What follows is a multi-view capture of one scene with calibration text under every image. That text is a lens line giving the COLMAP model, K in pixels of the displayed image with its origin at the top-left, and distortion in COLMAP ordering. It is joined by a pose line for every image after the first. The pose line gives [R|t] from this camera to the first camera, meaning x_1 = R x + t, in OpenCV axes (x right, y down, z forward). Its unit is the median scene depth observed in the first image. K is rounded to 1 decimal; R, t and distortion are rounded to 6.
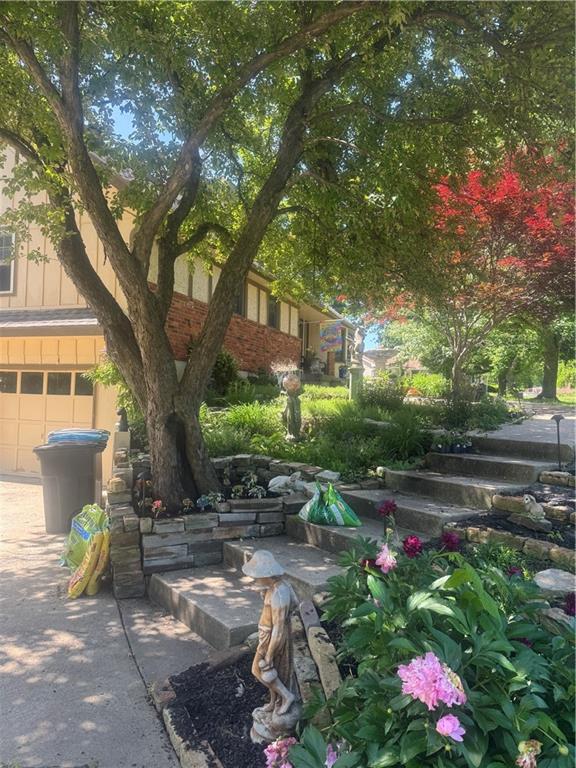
lens RADIAL K [[539.3, 0, 288.0], [0, 539.3, 384.0], [0, 0, 1]] dist [0.092346, -0.122085]
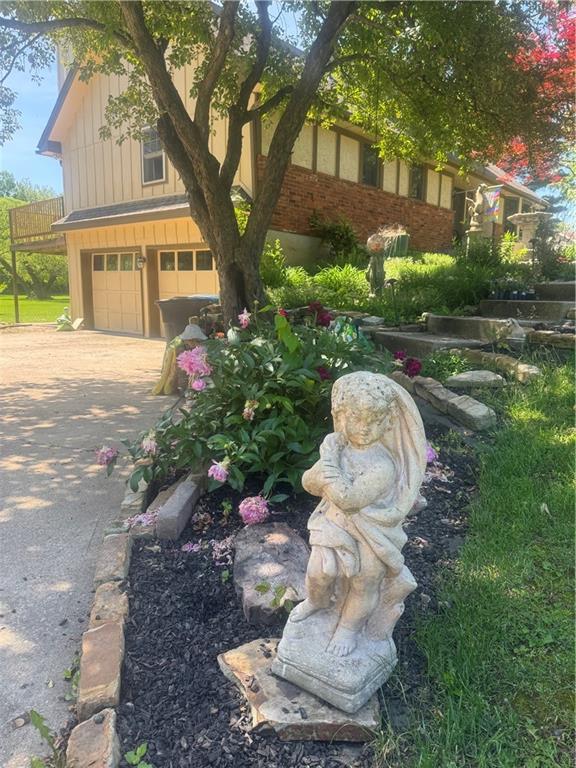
lens RADIAL K [[536.3, 0, 274.7], [0, 536.3, 398.0], [0, 0, 1]] dist [0.082171, -0.144416]
pose [[0.930308, 0.055360, -0.362577, 0.291389], [0.023697, 0.977406, 0.210036, 0.088862], [0.366013, -0.203990, 0.907977, -0.099020]]
